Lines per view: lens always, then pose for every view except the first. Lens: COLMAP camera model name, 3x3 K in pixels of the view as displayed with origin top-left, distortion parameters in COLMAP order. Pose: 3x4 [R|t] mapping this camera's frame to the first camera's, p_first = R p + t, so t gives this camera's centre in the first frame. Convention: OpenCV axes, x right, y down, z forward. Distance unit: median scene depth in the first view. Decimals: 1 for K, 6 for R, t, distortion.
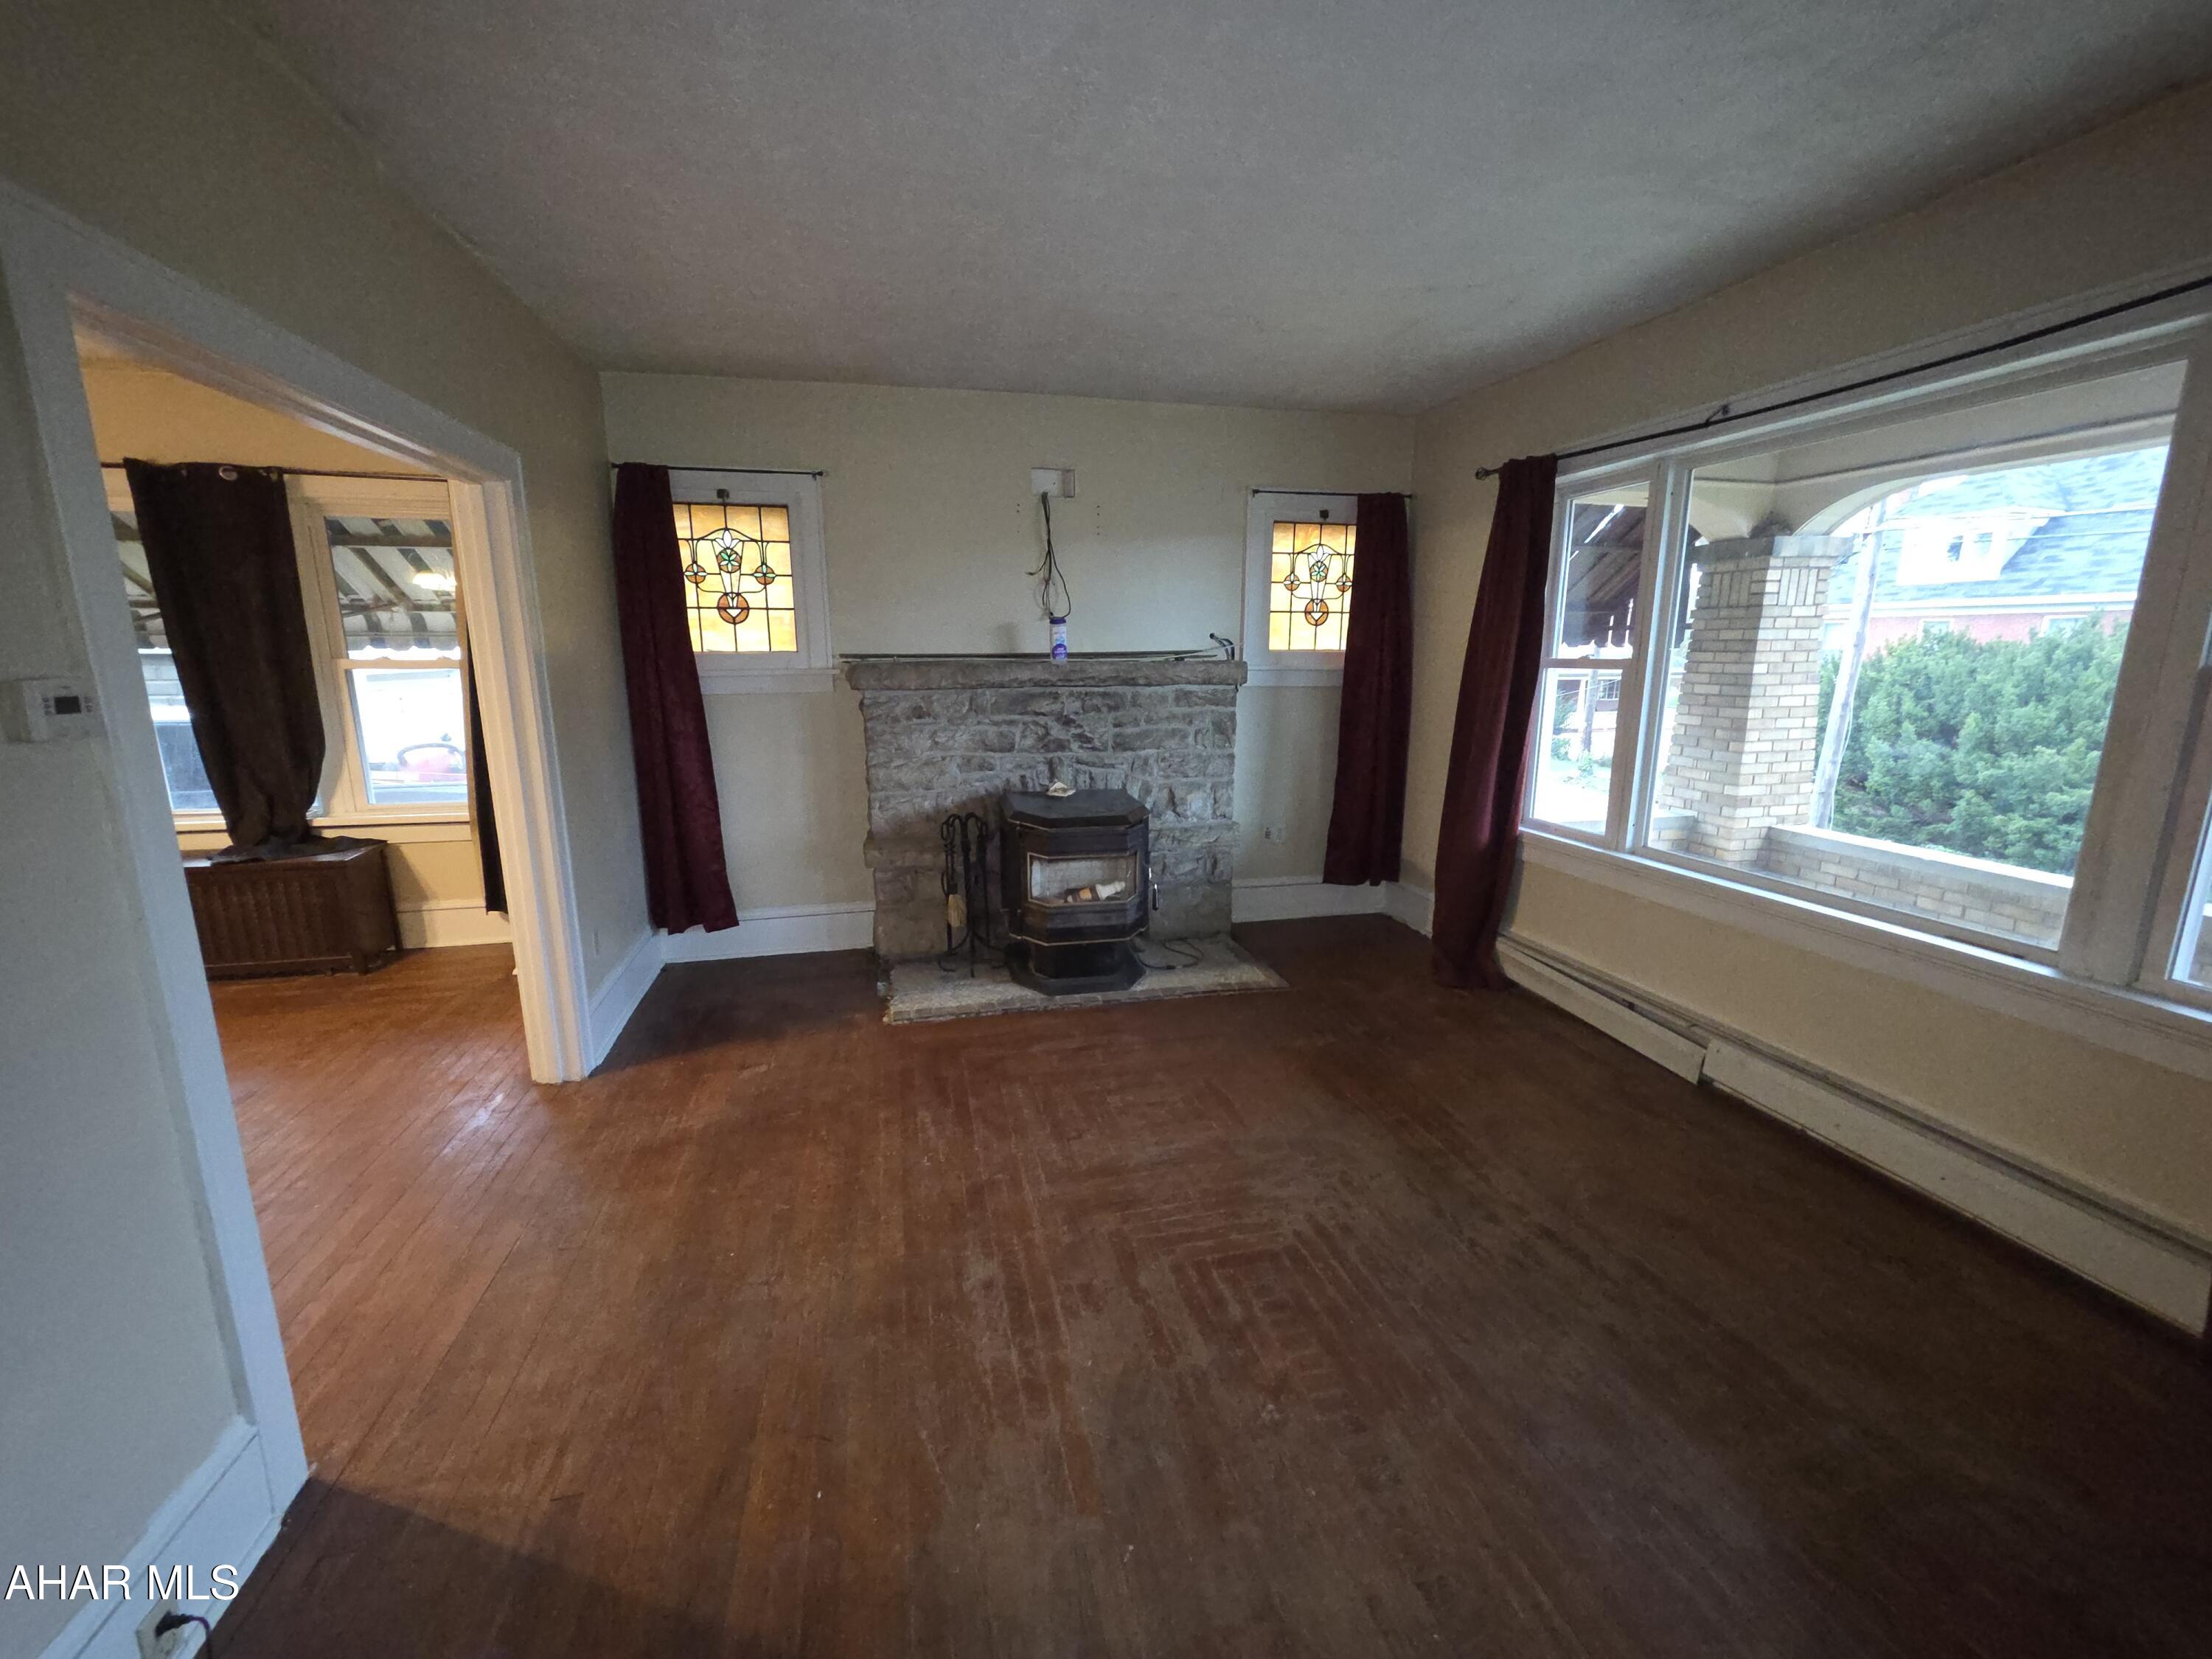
lens RADIAL K [[896.9, 0, 1103.8], [0, 896.9, 836.2], [0, 0, 1]] dist [0.002600, -0.002324]
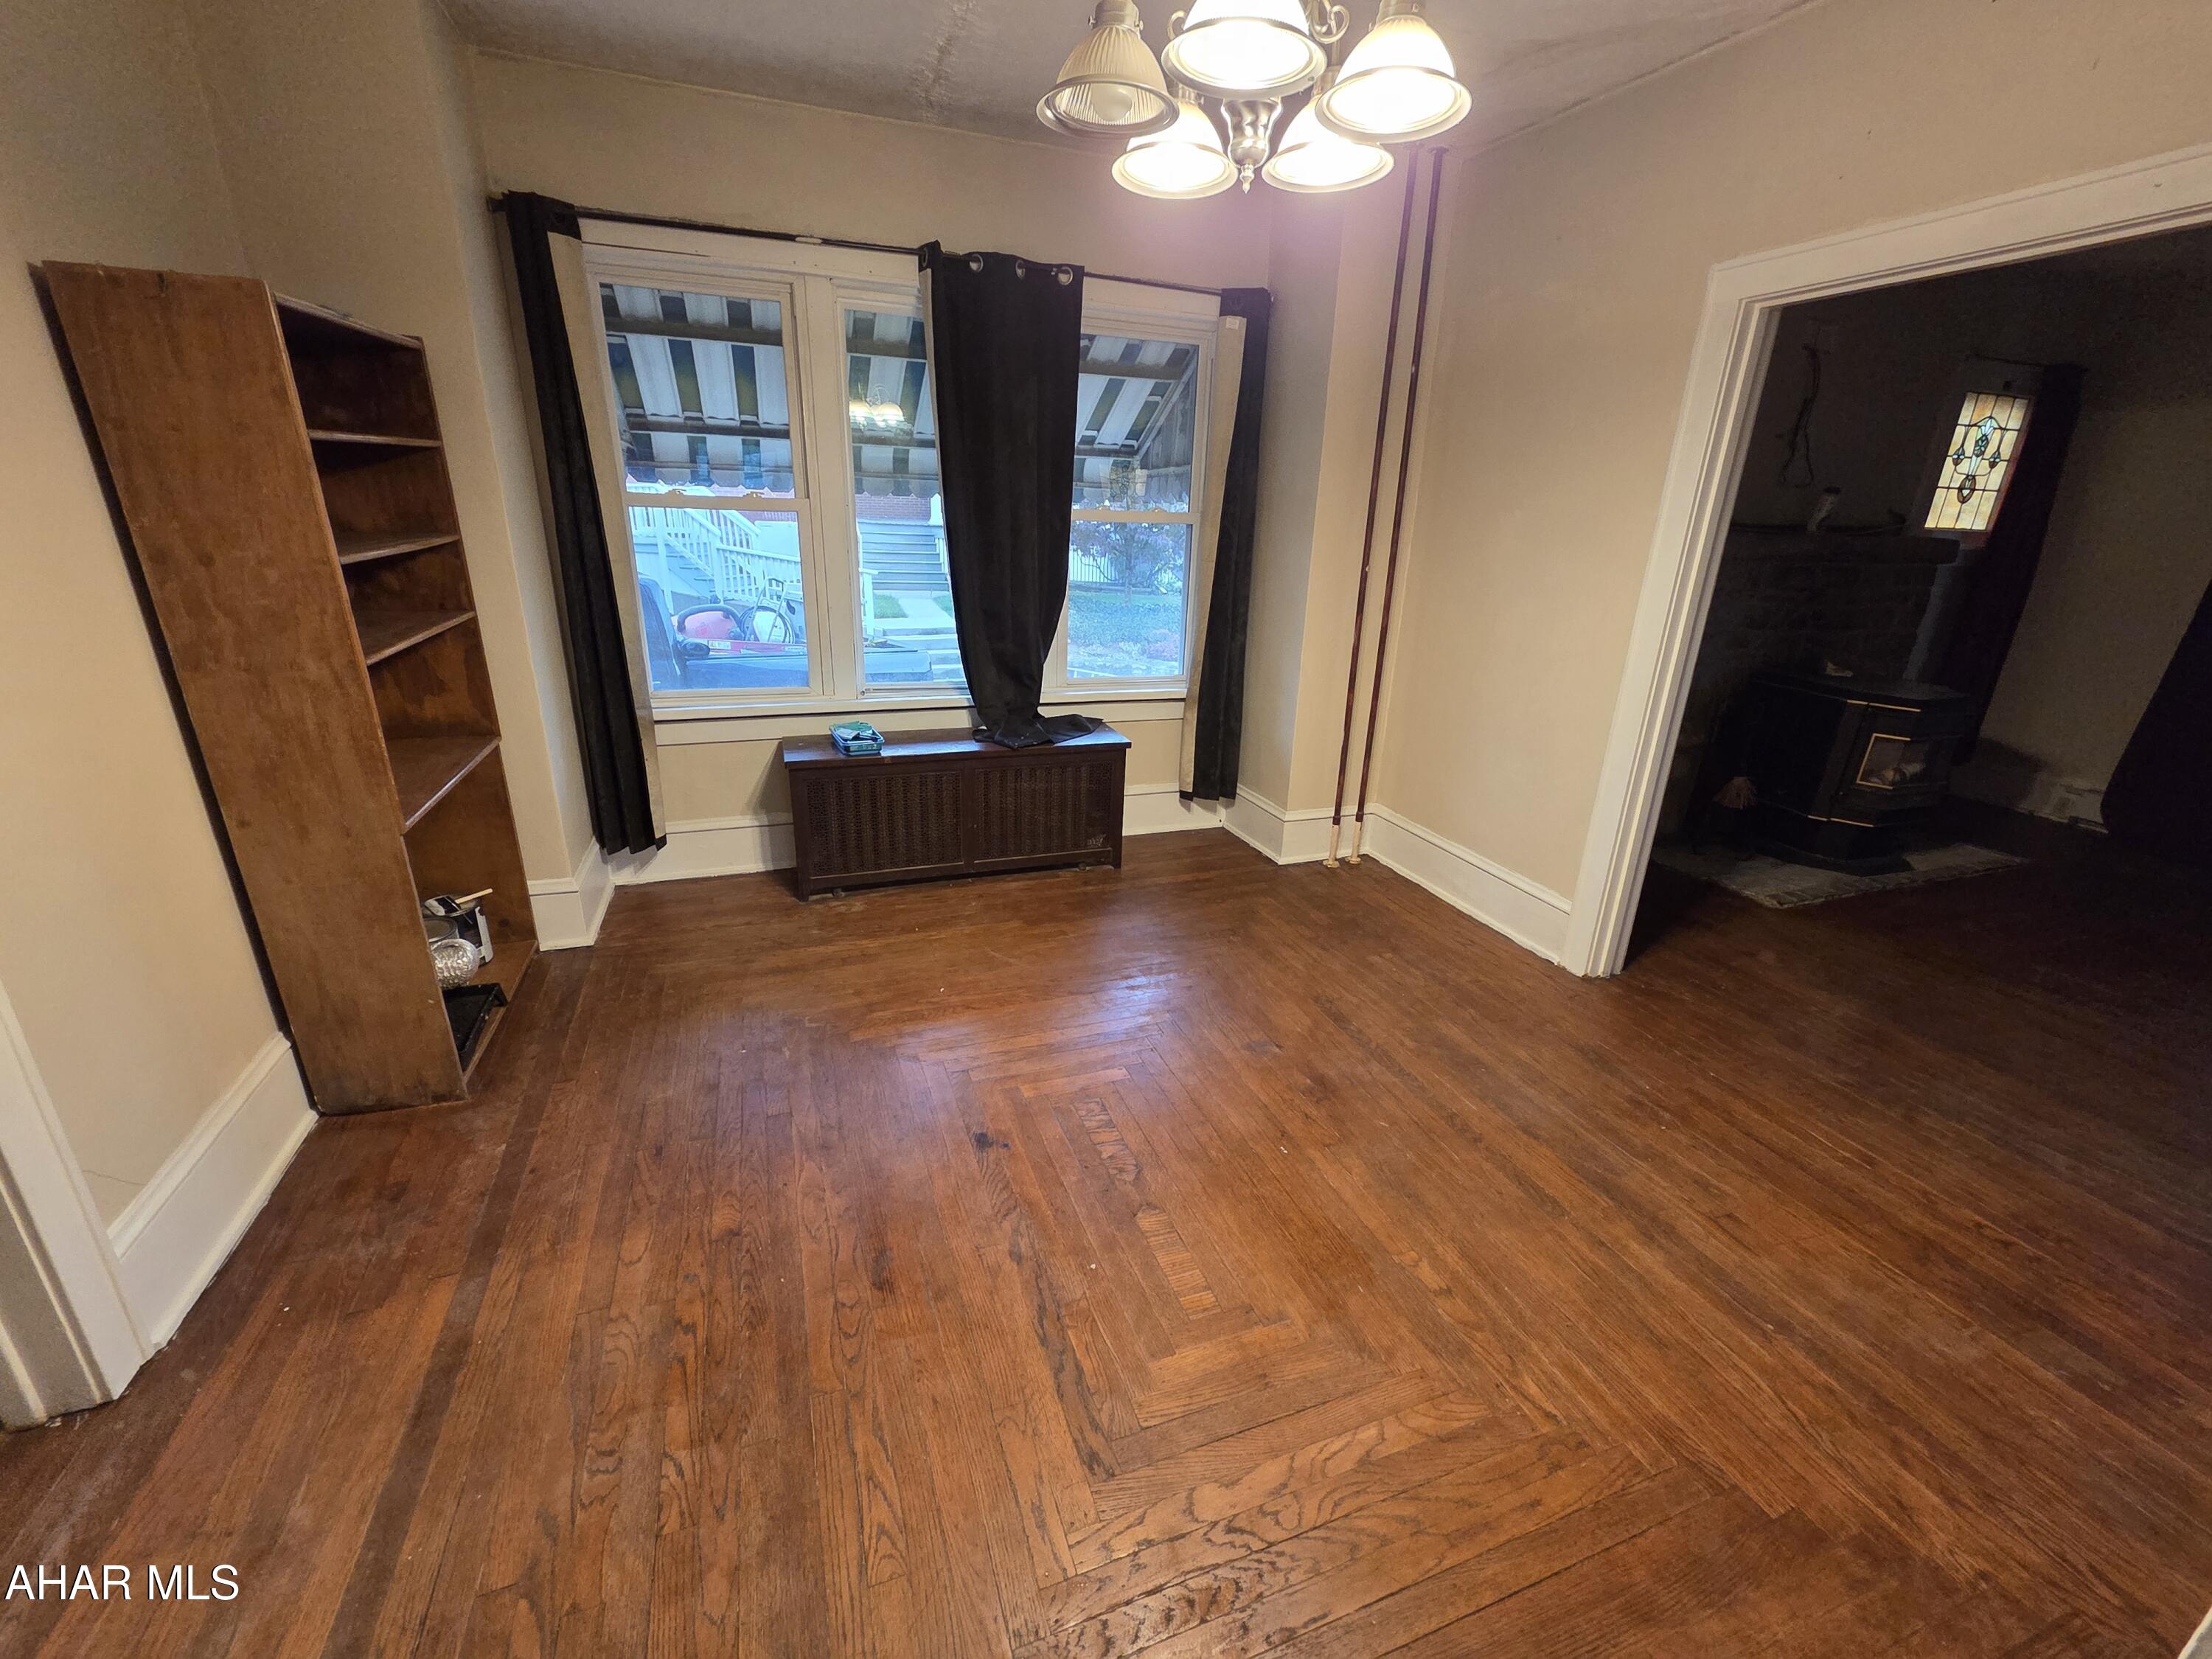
lens RADIAL K [[915.1, 0, 1114.8], [0, 915.1, 821.2], [0, 0, 1]] dist [0.011395, -0.000471]
pose [[0.989871, -0.011874, 0.141470, -0.989600], [-0.007539, 0.990694, 0.135902, -0.019306], [-0.141767, -0.135592, 0.980570, 0.090779]]
